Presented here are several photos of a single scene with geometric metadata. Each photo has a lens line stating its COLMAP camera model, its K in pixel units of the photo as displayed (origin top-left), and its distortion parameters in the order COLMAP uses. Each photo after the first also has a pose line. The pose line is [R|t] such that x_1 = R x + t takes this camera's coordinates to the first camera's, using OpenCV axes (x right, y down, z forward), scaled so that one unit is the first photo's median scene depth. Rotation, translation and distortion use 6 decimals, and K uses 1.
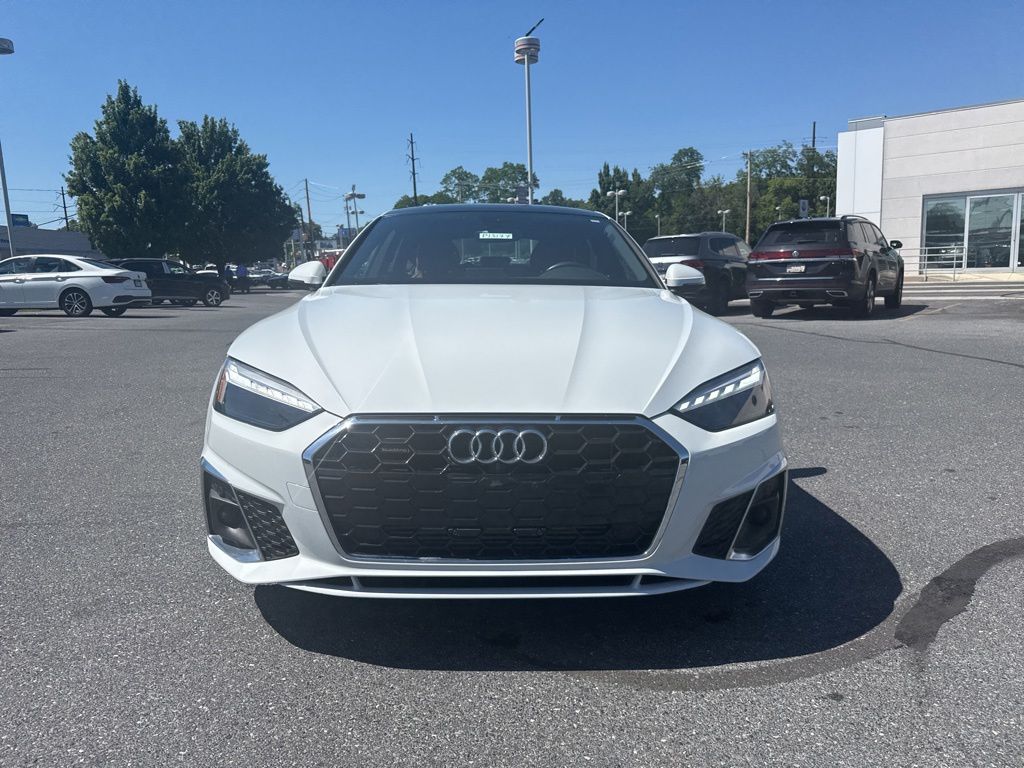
lens RADIAL K [[722.5, 0, 512.4], [0, 722.5, 387.3], [0, 0, 1]] dist [0.026348, -0.034740]
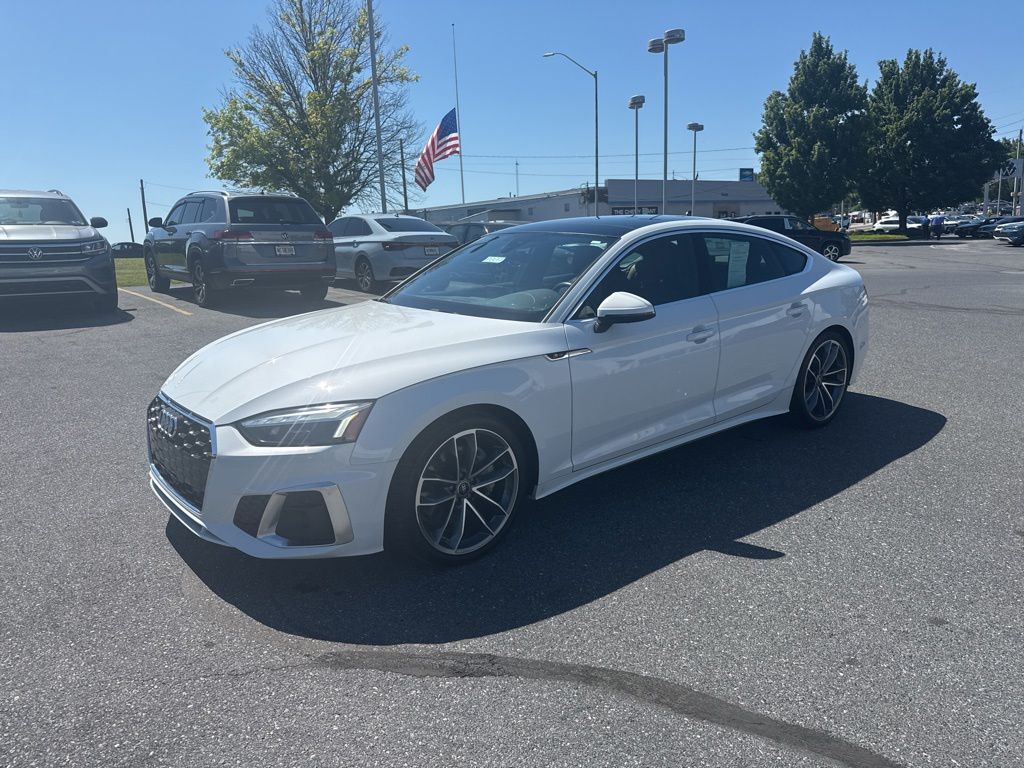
lens RADIAL K [[722.5, 0, 508.8], [0, 722.5, 394.5], [0, 0, 1]] dist [0.026348, -0.034740]
pose [[0.611846, 0.170093, -0.772472, 0.188272], [-0.104557, 0.985427, 0.134169, -0.031332], [0.784036, -0.001323, 0.620714, 0.061045]]
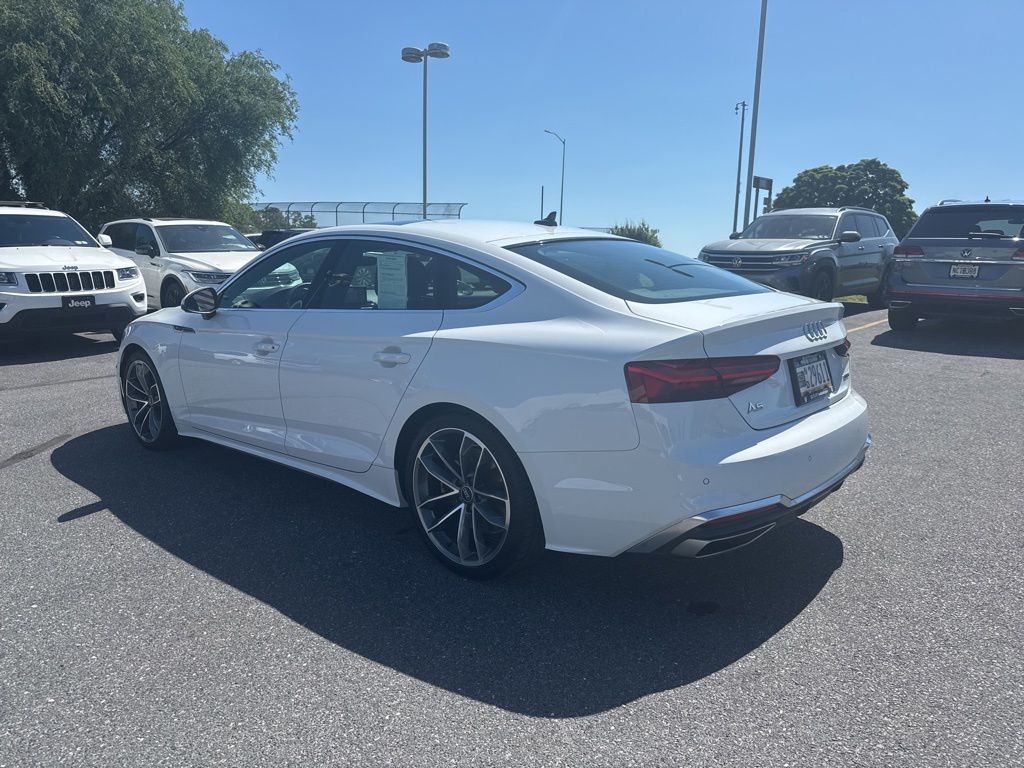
lens RADIAL K [[722.5, 0, 504.0], [0, 722.5, 387.6], [0, 0, 1]] dist [0.026348, -0.034740]
pose [[-0.693480, 0.130039, -0.708643, 0.150181], [-0.114473, 0.951195, 0.286572, -0.082684], [0.711324, 0.279853, -0.644749, 0.435263]]
